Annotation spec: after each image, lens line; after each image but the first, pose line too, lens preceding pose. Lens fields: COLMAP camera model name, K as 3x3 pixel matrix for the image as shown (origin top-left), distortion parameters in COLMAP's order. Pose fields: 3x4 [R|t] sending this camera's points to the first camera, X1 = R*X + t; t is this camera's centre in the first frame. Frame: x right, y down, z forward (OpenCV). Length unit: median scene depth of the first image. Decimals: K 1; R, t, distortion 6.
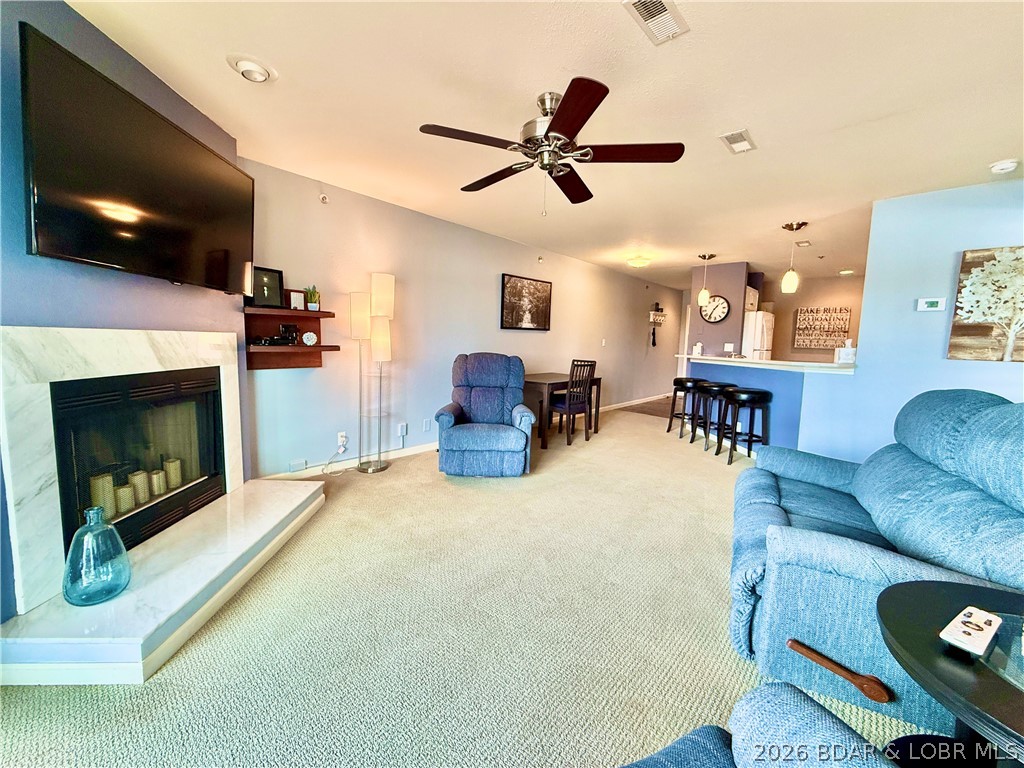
lens RADIAL K [[417.1, 0, 518.6], [0, 417.1, 385.5], [0, 0, 1]] dist [-0.000489, -0.000241]
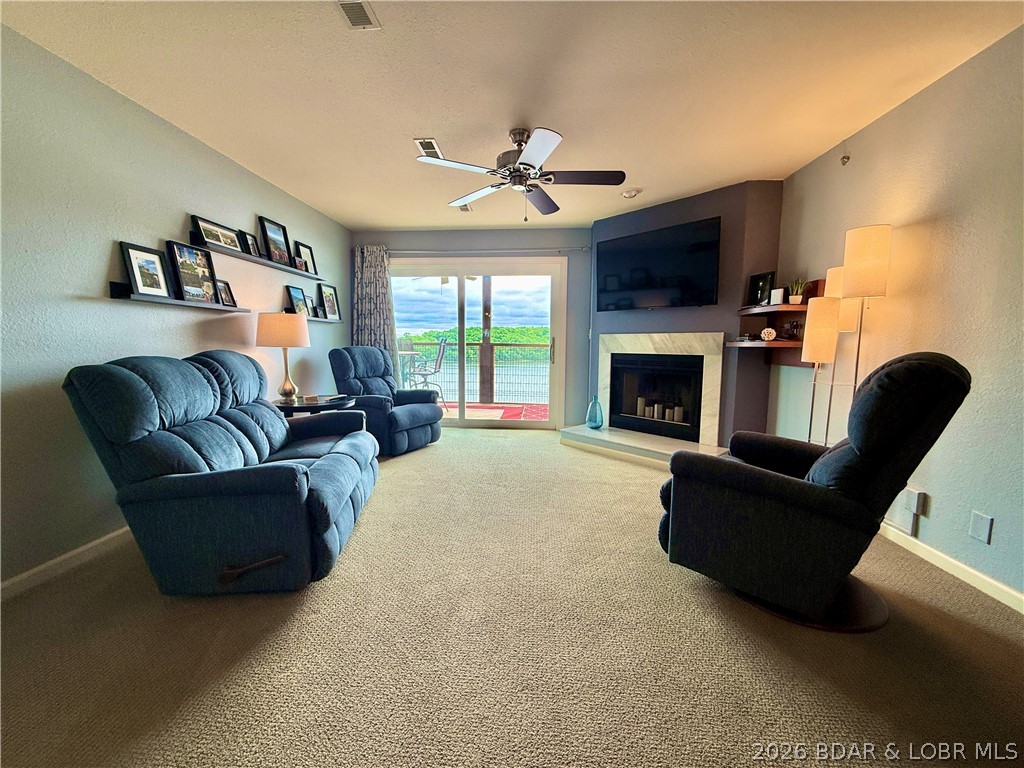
lens RADIAL K [[409.5, 0, 512.0], [0, 409.5, 384.0], [0, 0, 1]] dist [0.001157, 0.000105]
pose [[-0.805848, 0.028900, -0.591416, 0.315886], [-0.087256, 0.982108, 0.166885, -0.058922], [0.585657, 0.186089, -0.788908, 0.800991]]
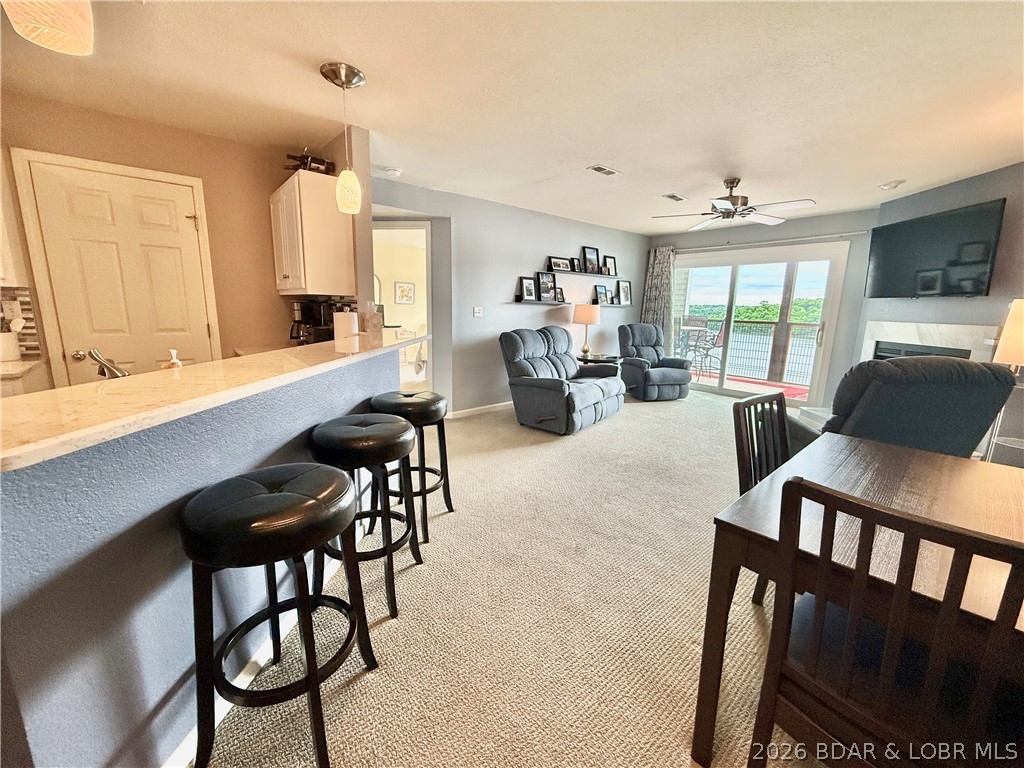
lens RADIAL K [[417.1, 0, 518.6], [0, 417.1, 385.5], [0, 0, 1]] dist [-0.000489, -0.000241]
pose [[-0.988618, -0.075471, 0.130147, 0.248853], [-0.034750, 0.956231, 0.290543, -0.133329], [-0.146379, 0.282713, -0.947970, 1.180825]]
